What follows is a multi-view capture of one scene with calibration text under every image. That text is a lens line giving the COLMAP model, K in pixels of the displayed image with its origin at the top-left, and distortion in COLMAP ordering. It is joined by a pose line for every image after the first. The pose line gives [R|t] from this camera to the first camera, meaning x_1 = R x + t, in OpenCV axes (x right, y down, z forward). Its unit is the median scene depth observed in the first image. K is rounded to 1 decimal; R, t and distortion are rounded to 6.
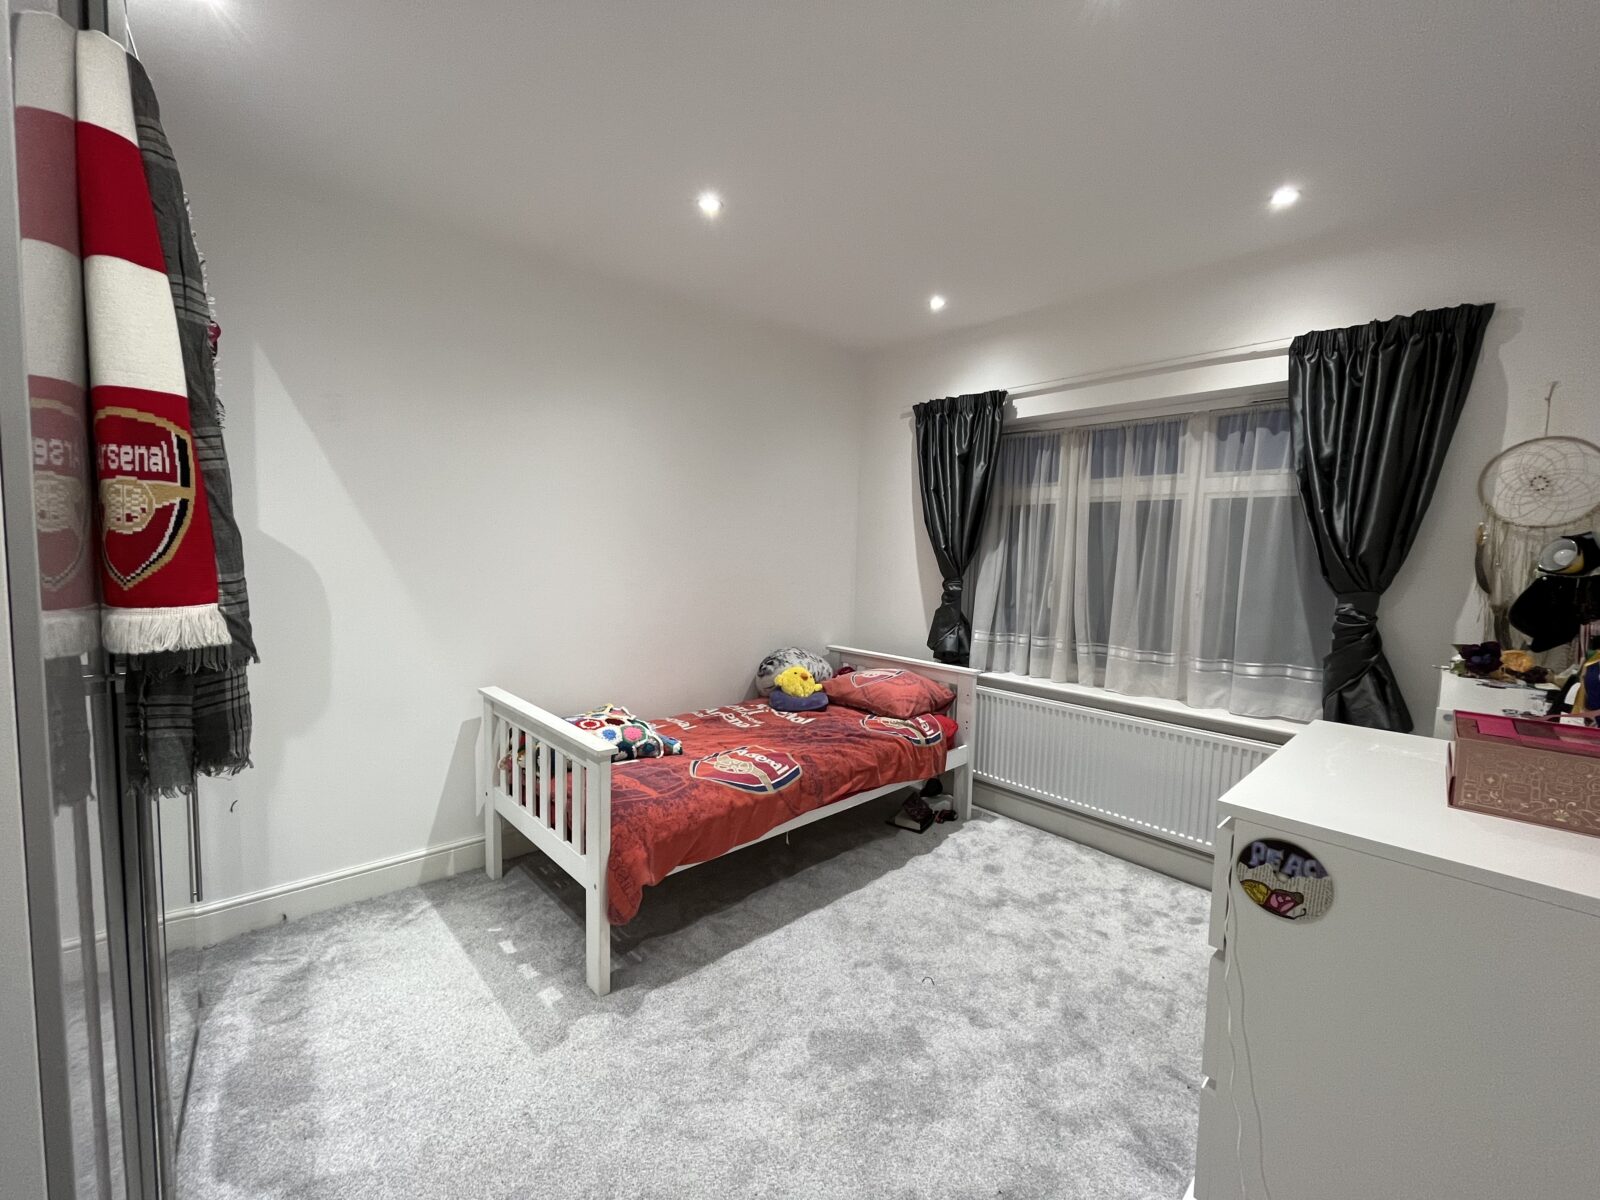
lens RADIAL K [[651.7, 0, 798.8], [0, 651.7, 597.7], [0, 0, 1]] dist [-0.003578, 0.000525]
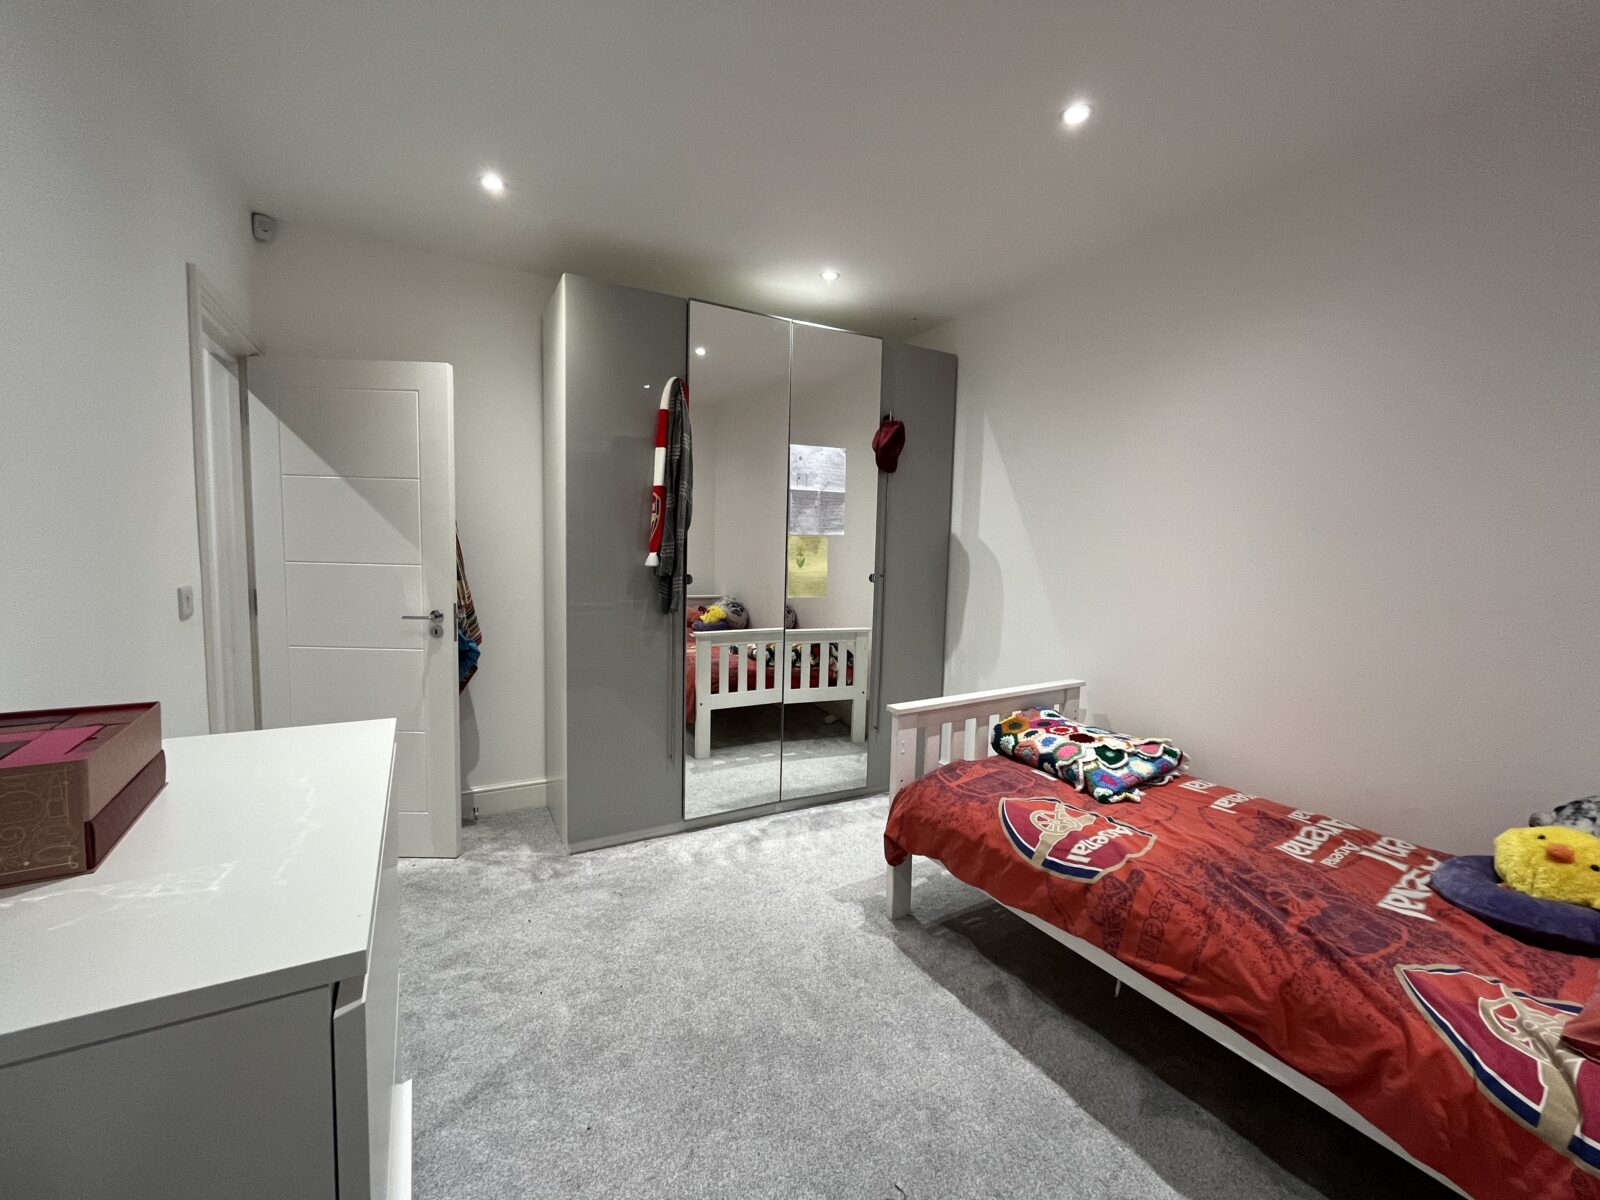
lens RADIAL K [[651.7, 0, 798.8], [0, 651.7, 597.7], [0, 0, 1]] dist [-0.003578, 0.000525]
pose [[-0.224469, 0.047100, -0.973342, 0.667599], [-0.103283, 0.992055, 0.071825, -0.024893], [0.968992, 0.116652, -0.217821, 0.801280]]
